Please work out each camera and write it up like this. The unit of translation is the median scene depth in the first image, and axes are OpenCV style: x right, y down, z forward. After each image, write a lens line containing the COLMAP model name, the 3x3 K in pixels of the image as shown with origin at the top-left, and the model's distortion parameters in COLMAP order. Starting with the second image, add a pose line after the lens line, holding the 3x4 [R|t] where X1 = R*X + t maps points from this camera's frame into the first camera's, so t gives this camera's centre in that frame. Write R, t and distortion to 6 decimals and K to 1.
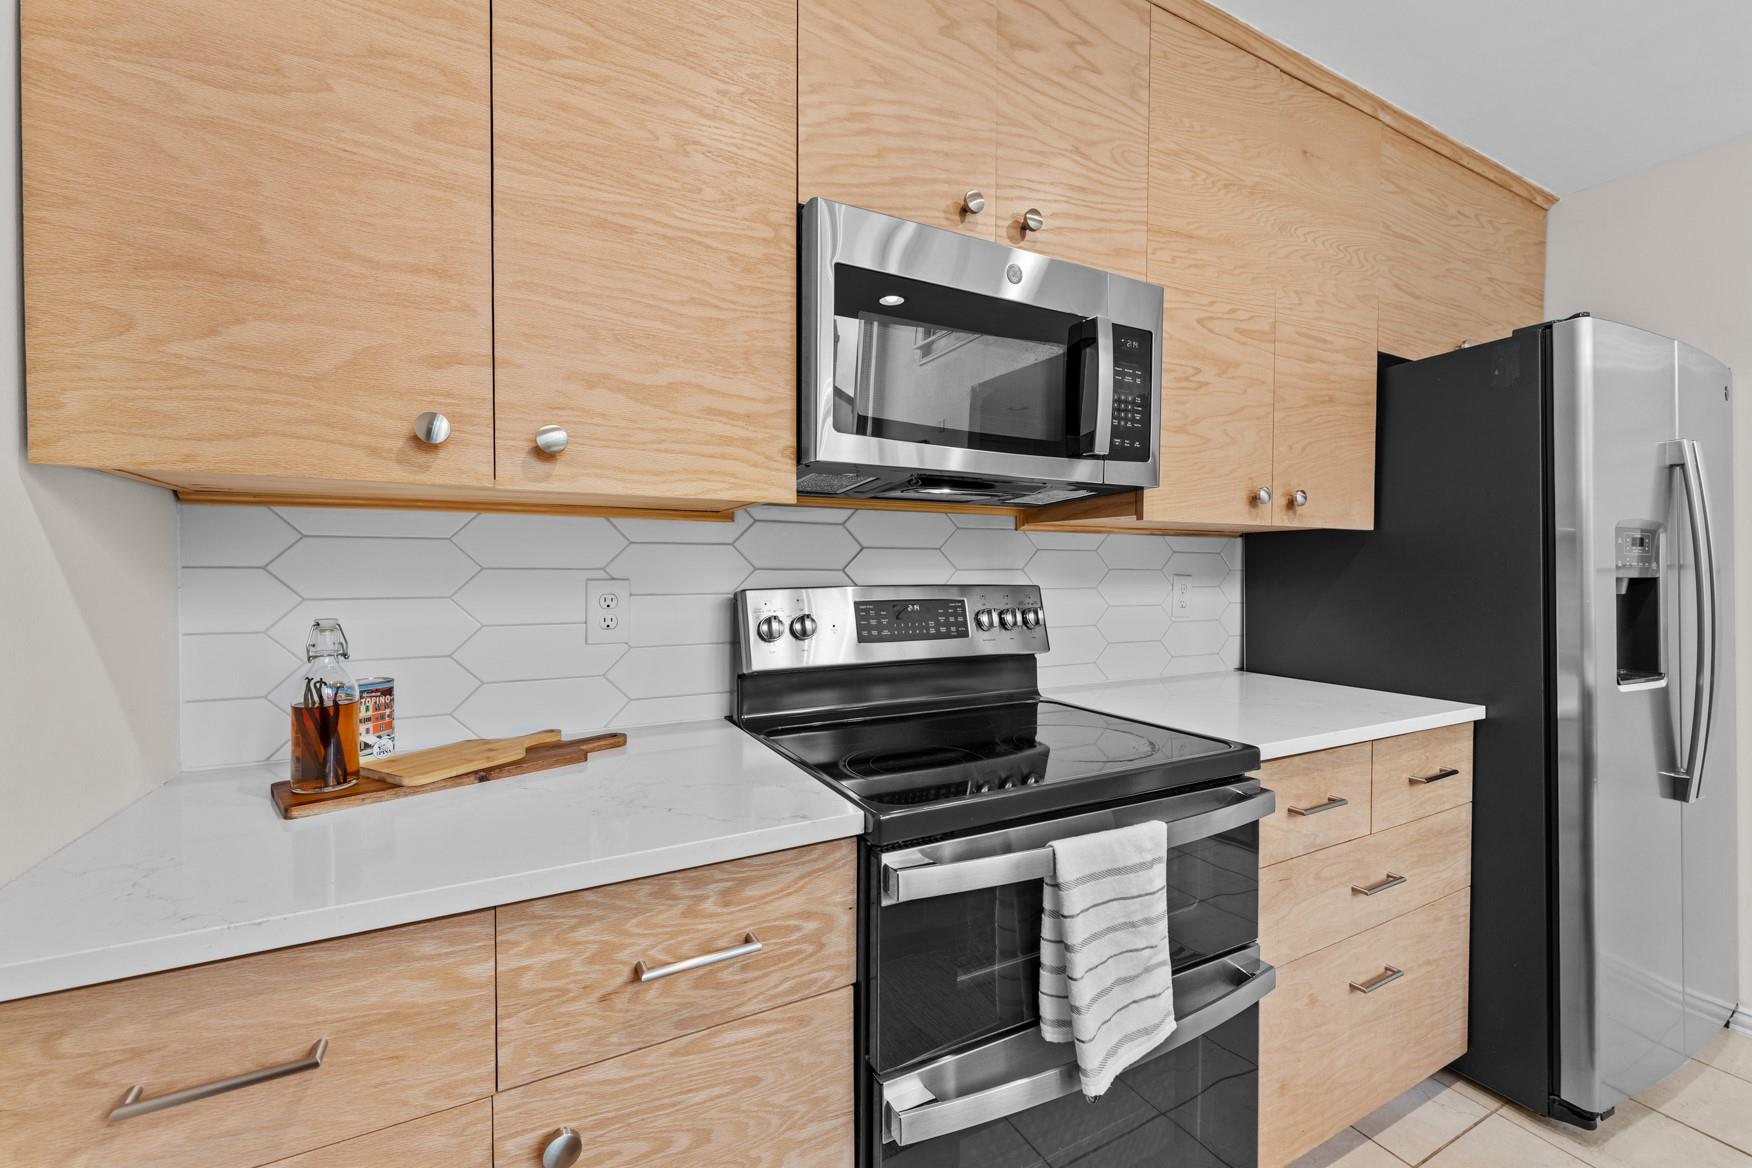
lens RADIAL K [[711.6, 0, 879.3], [0, 711.6, 572.5], [0, 0, 1]] dist [0.002680, -0.000405]
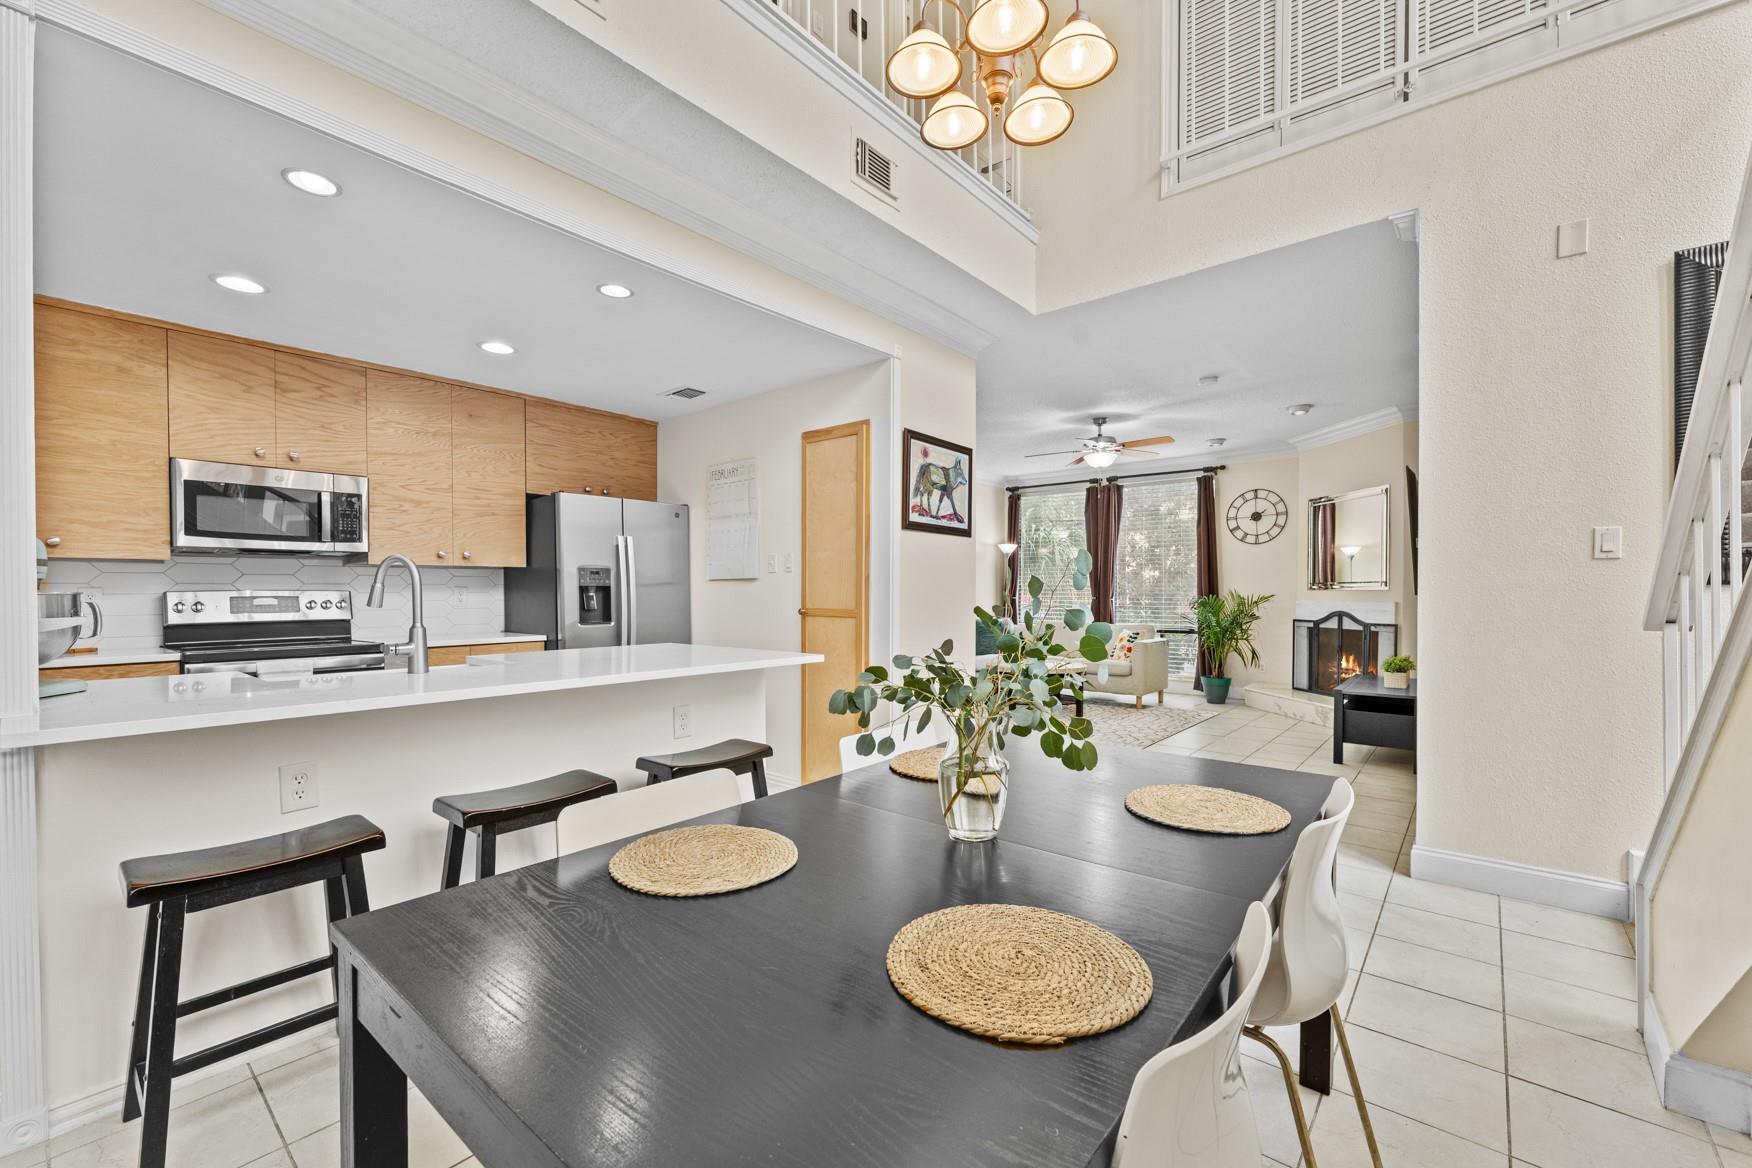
lens RADIAL K [[711.6, 0, 866.2], [0, 711.6, 594.1], [0, 0, 1]] dist [0.002680, -0.000405]
pose [[0.931688, -0.012748, 0.363036, 1.398356], [0.014192, 0.999898, -0.001310, 0.082046], [-0.362982, 0.006372, 0.931774, -2.608038]]
